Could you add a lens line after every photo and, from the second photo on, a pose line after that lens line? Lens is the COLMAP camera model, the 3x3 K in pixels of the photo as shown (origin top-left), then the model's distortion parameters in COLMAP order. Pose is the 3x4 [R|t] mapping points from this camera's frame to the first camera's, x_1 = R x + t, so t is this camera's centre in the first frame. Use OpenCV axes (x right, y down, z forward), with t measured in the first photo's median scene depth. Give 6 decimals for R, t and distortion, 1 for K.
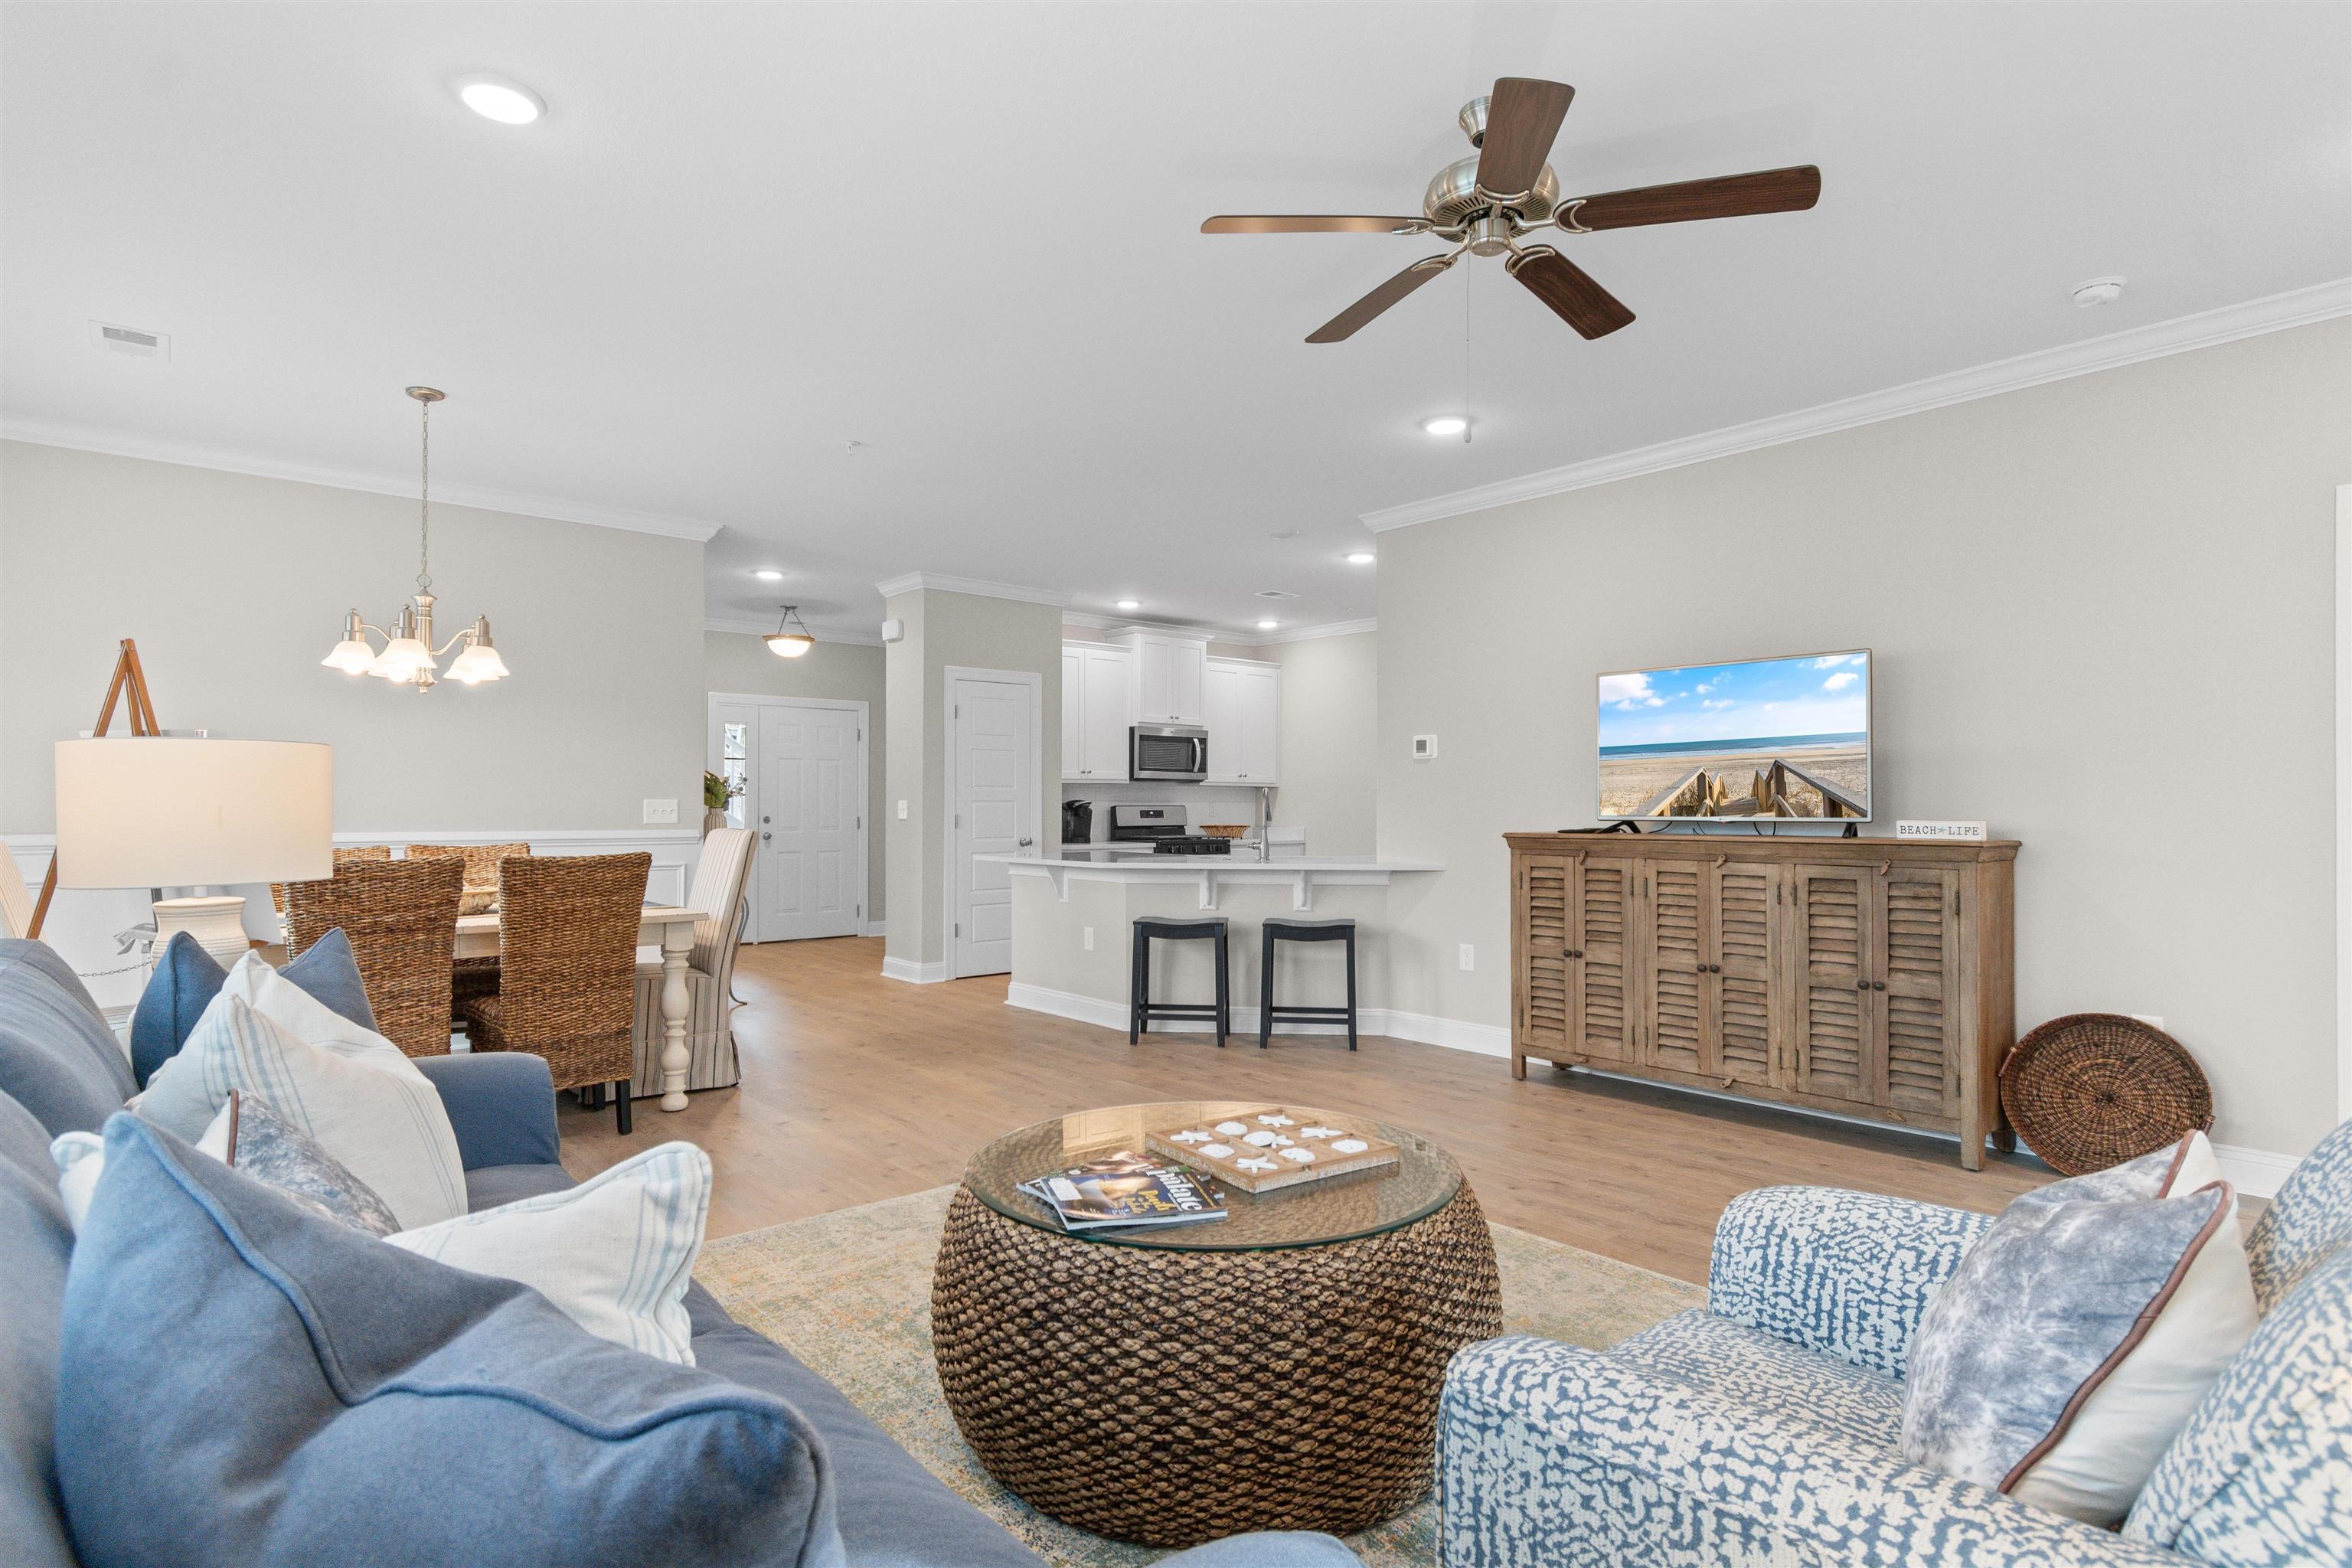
lens RADIAL K [[1206.6, 0, 1176.0], [0, 1206.6, 784.0], [0, 0, 1]] dist [0.003374, 0.000318]
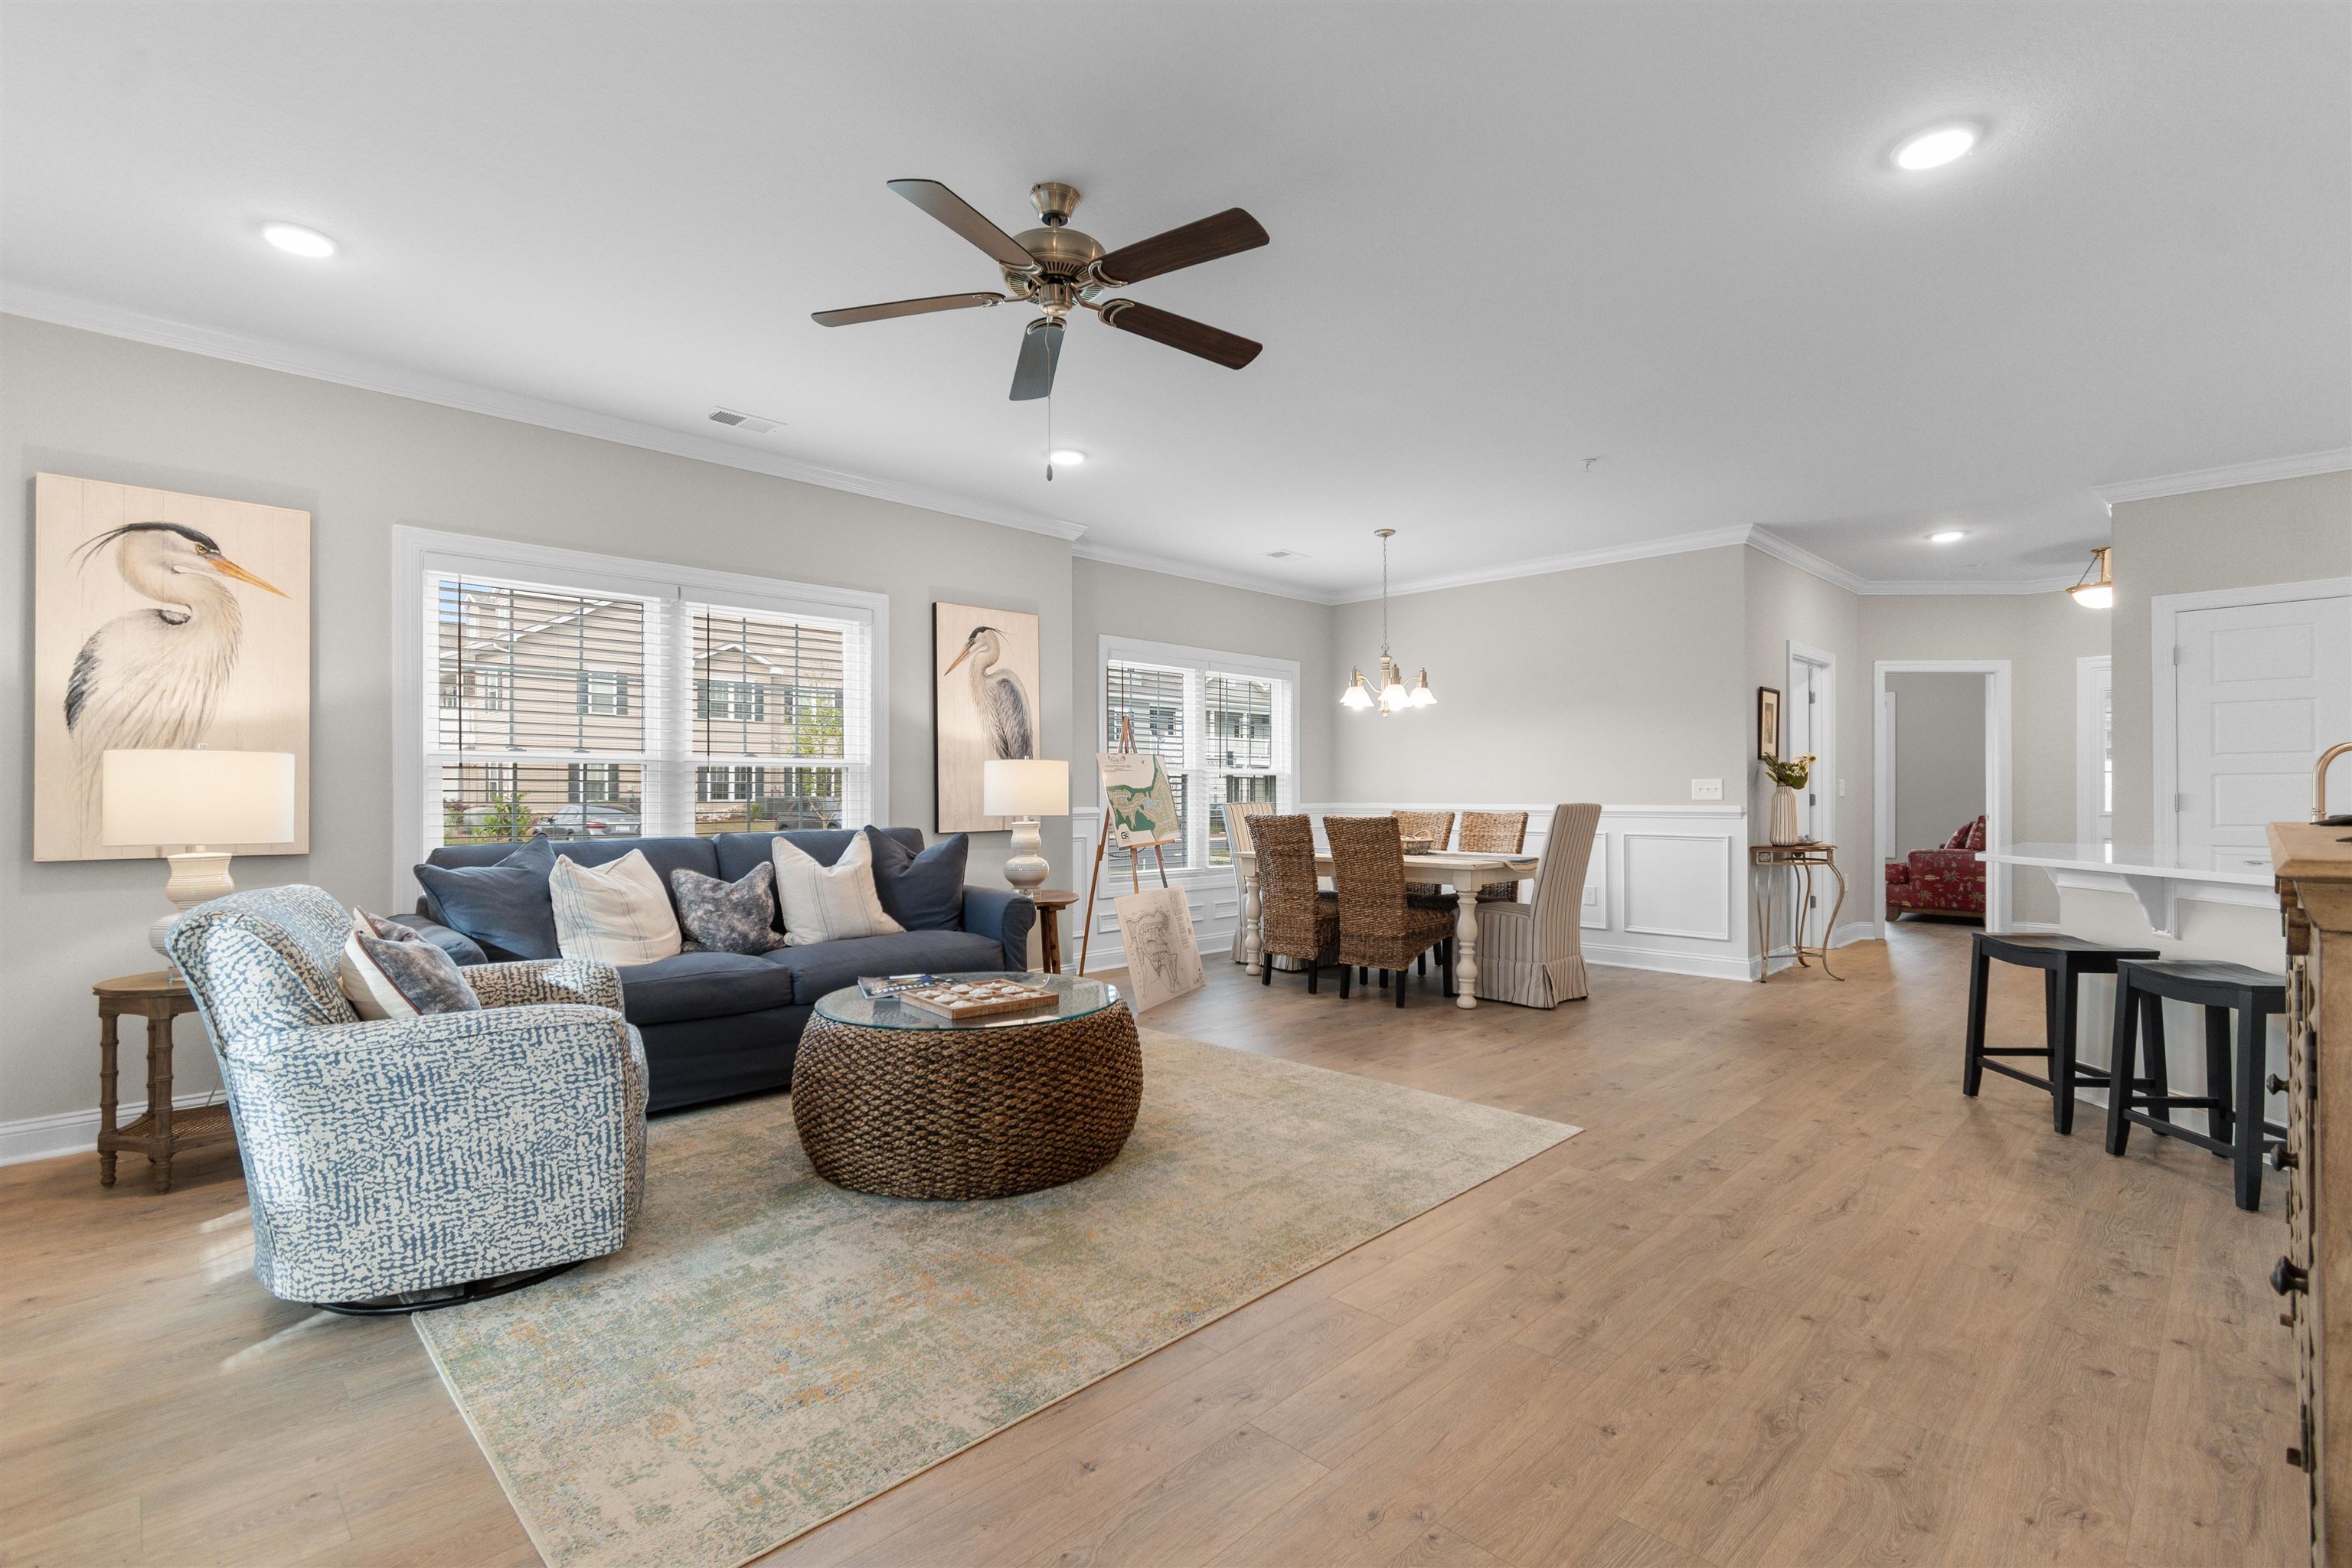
lens RADIAL K [[1058.0, 0, 1176.0], [0, 1058.0, 784.0], [0, 0, 1]] dist [0.003333, 0.000075]
pose [[0.072915, -0.010454, -0.997283, 0.770366], [0.022110, 0.999716, -0.008863, 0.021380], [0.997093, -0.021404, 0.073125, 0.606090]]
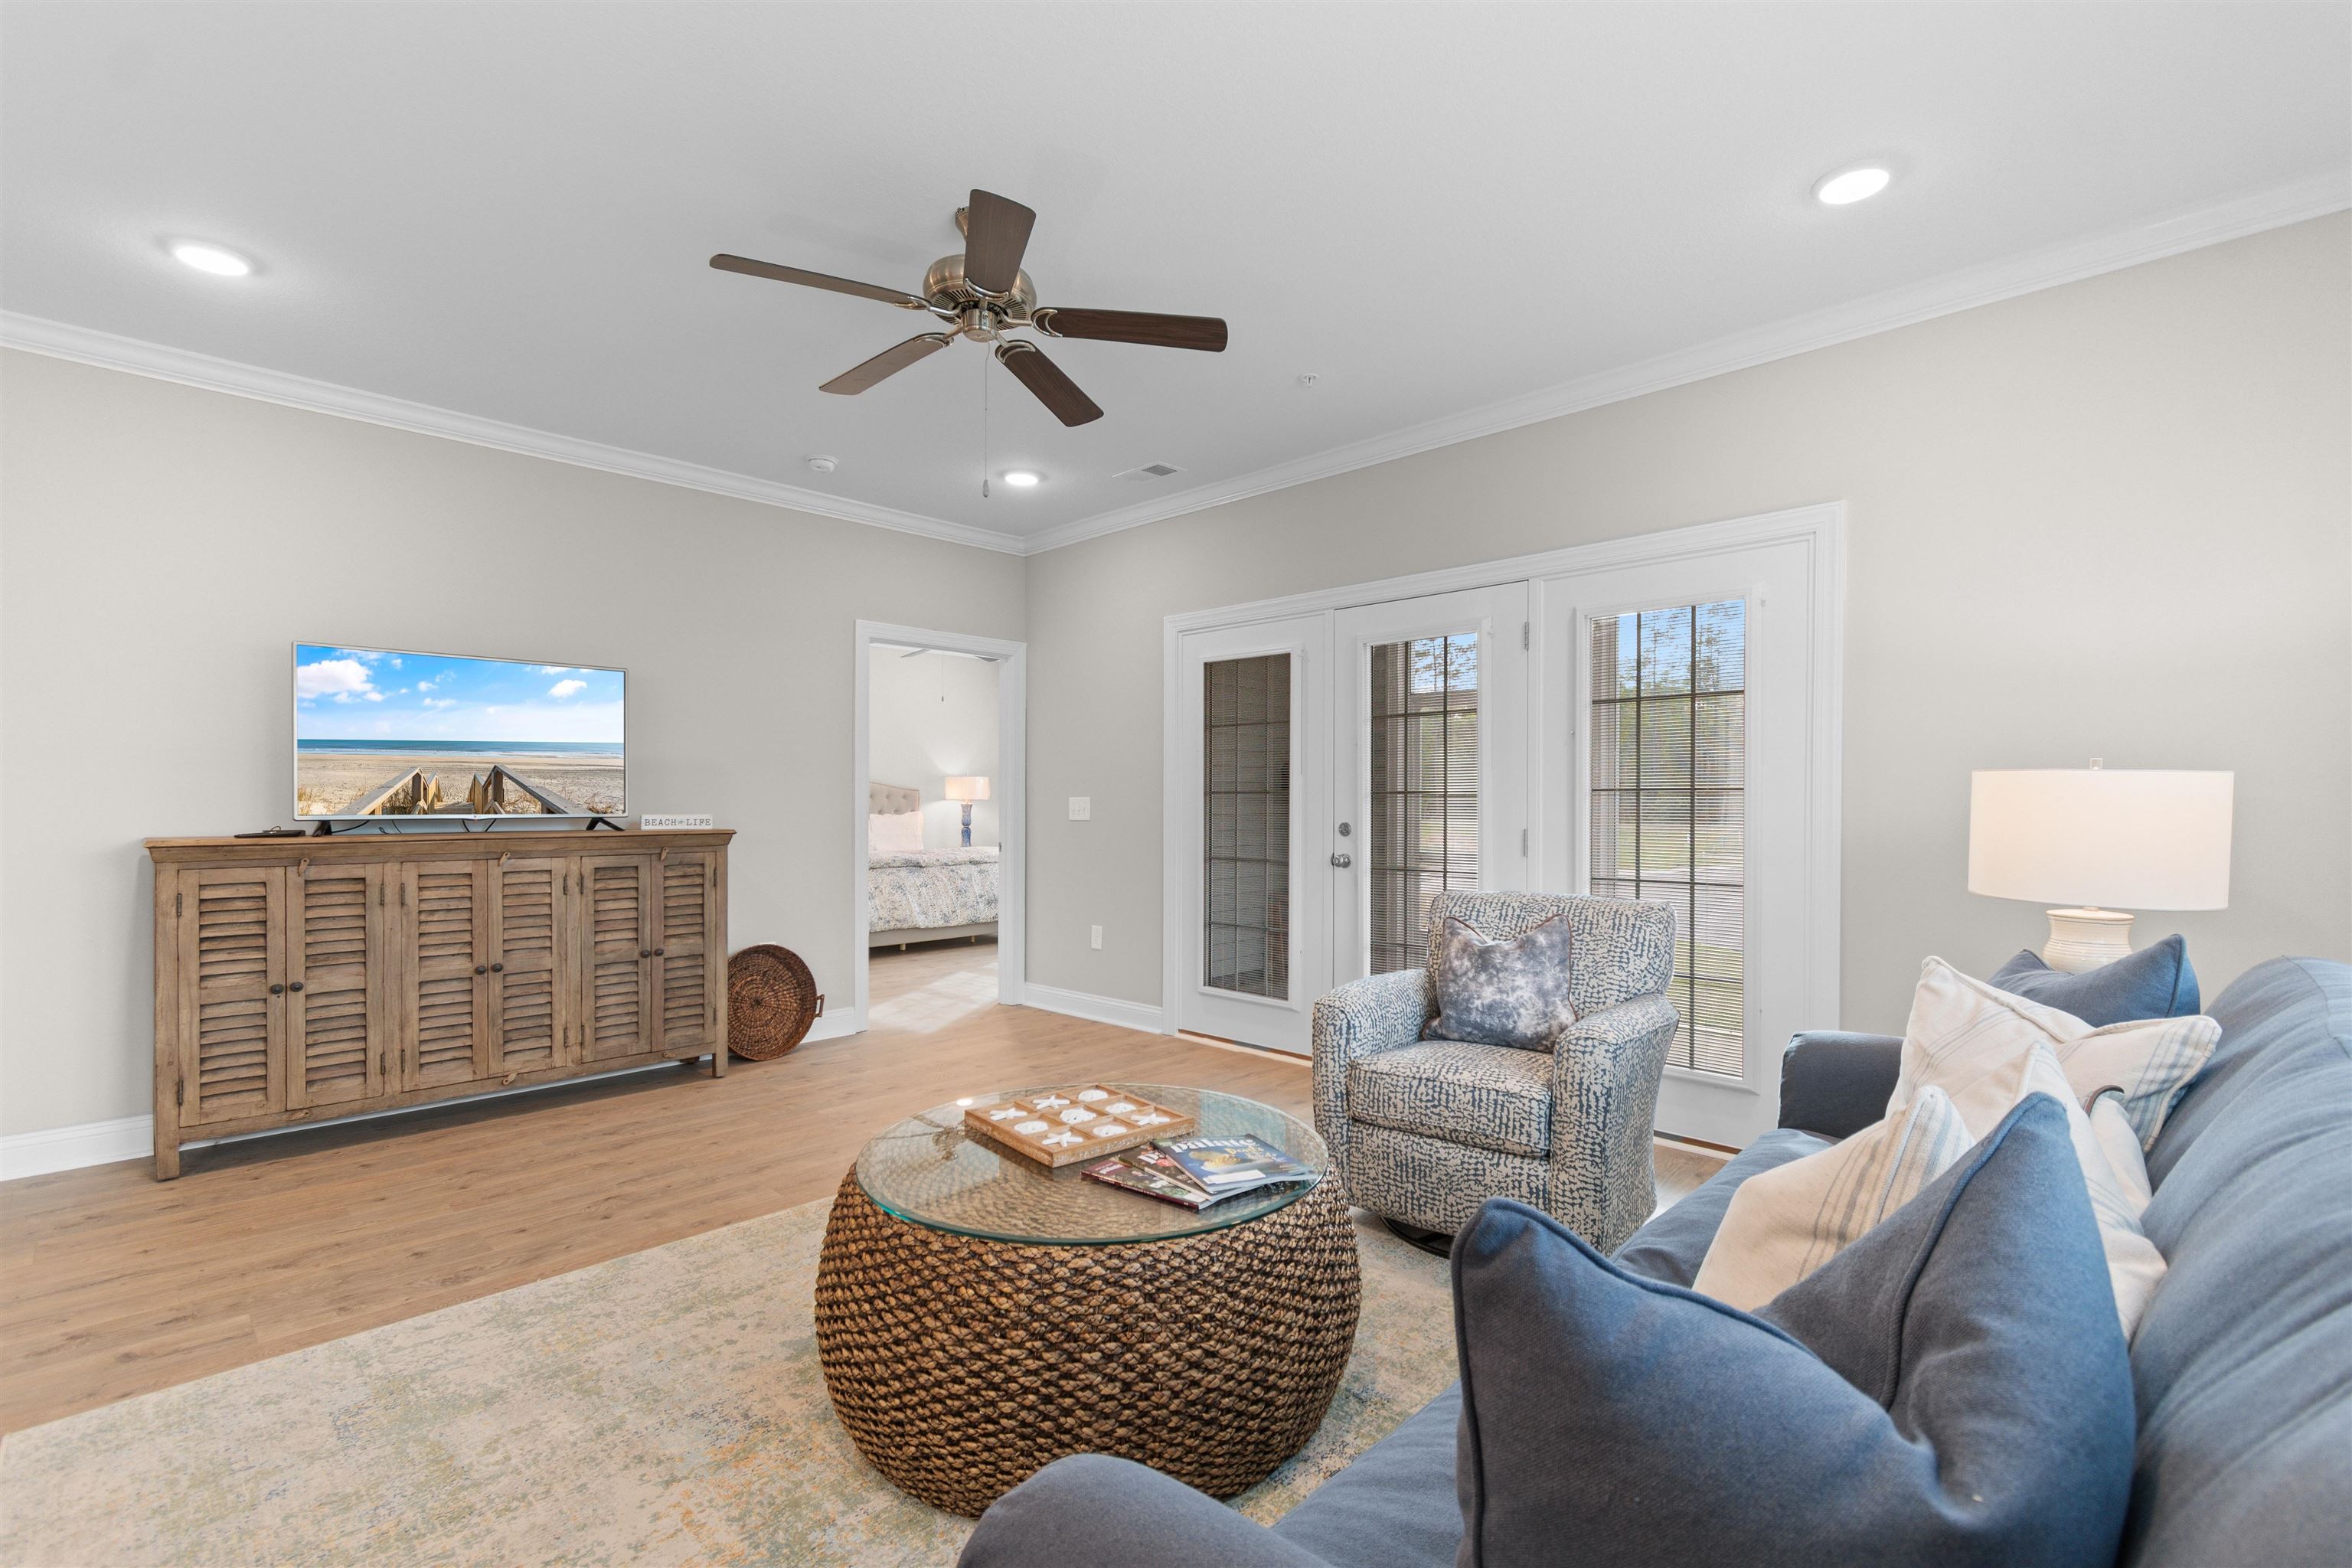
lens RADIAL K [[1050.7, 0, 1182.6], [0, 1050.7, 799.6], [0, 0, 1]] dist [0.003615, -0.000488]
pose [[-0.087674, -0.001497, 0.996148, -0.461285], [-0.021251, 0.999774, -0.000368, 0.003636], [-0.995923, -0.021201, -0.087686, 0.518782]]
